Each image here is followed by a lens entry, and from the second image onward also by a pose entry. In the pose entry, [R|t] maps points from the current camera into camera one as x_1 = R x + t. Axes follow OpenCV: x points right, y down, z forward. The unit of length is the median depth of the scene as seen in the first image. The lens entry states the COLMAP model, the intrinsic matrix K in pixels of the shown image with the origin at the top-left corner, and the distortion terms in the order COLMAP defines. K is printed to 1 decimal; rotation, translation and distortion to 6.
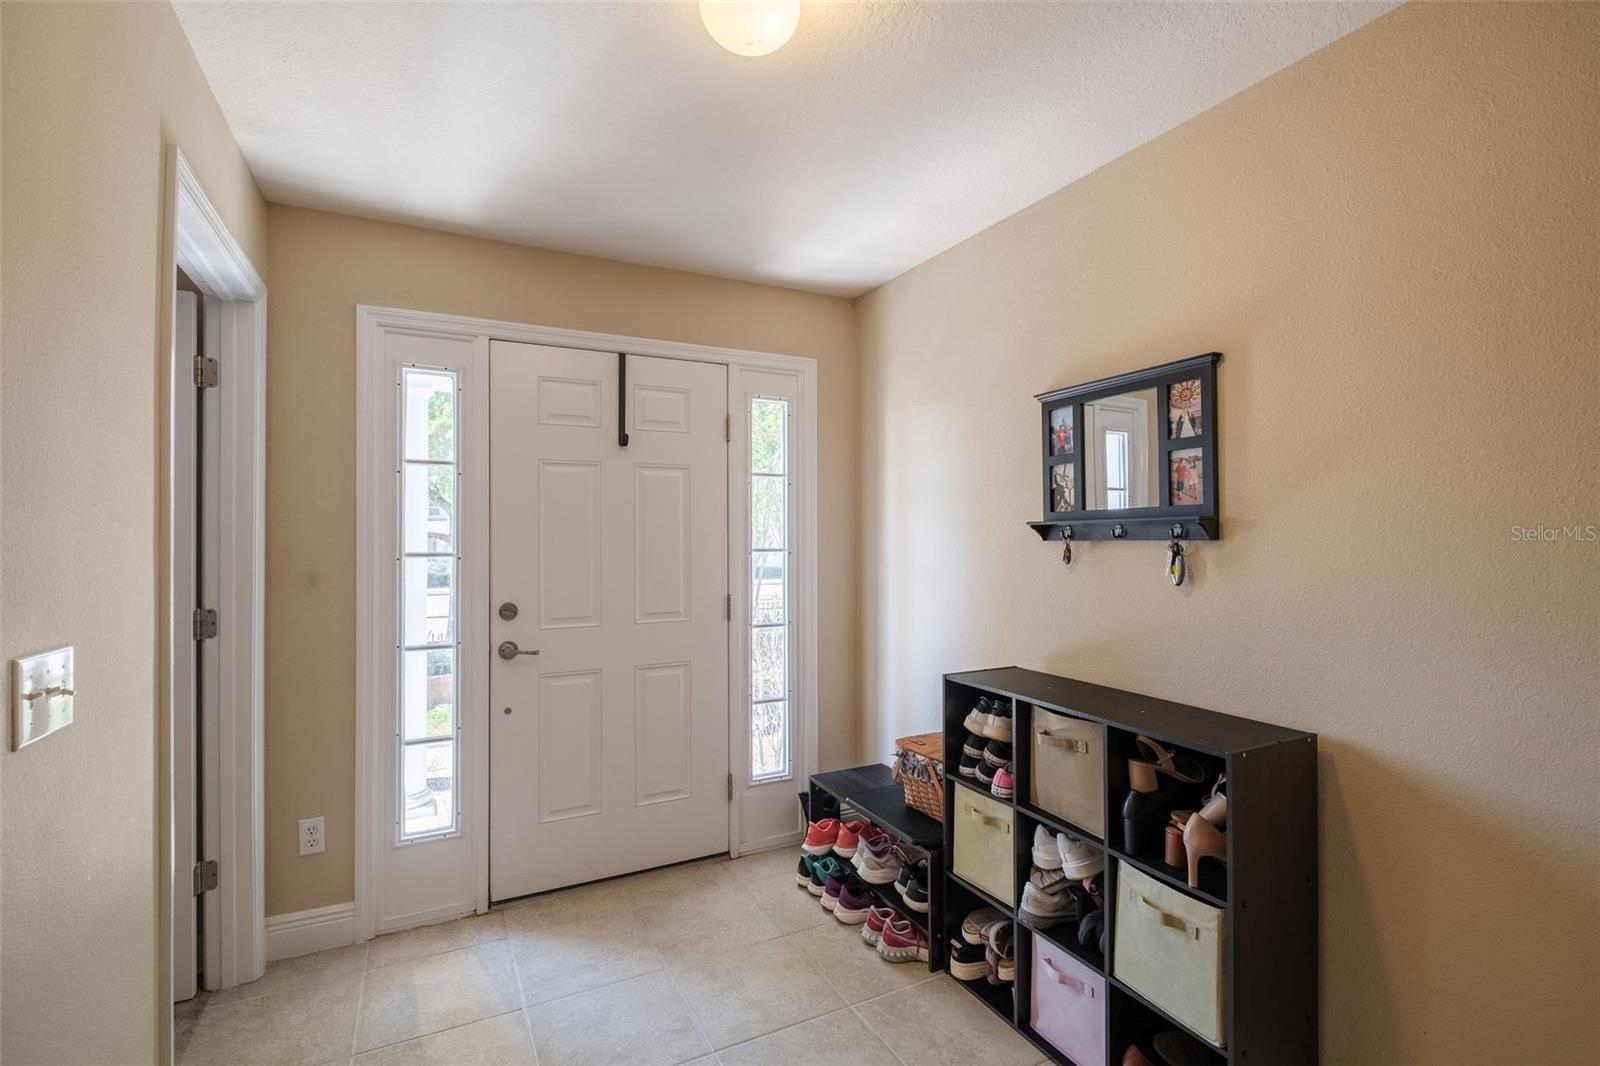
lens RADIAL K [[736.7, 0, 798.5], [0, 736.7, 527.4], [0, 0, 1]] dist [0.000334, 0.000211]
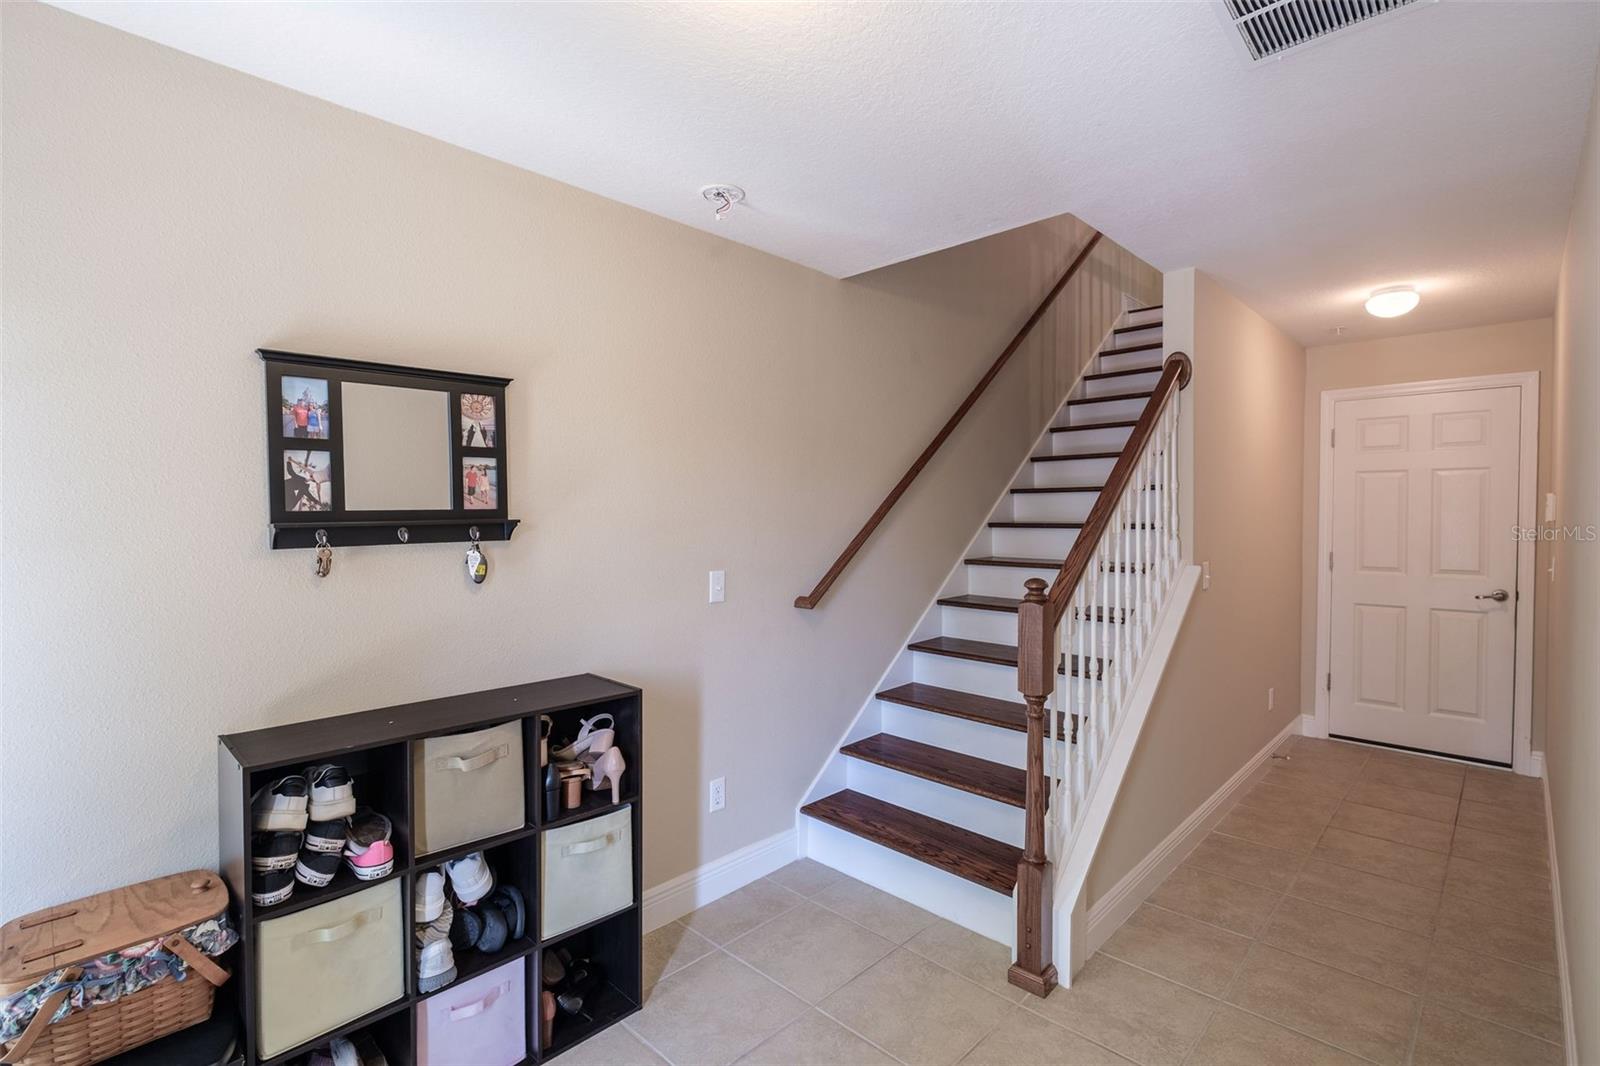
lens RADIAL K [[736.7, 0, 798.2], [0, 736.7, 531.6], [0, 0, 1]] dist [0.000334, 0.000211]
pose [[-0.314146, -0.021247, 0.949137, -0.643484], [-0.006799, 0.999774, 0.020130, -0.021813], [-0.949350, -0.000130, -0.314220, 0.878042]]
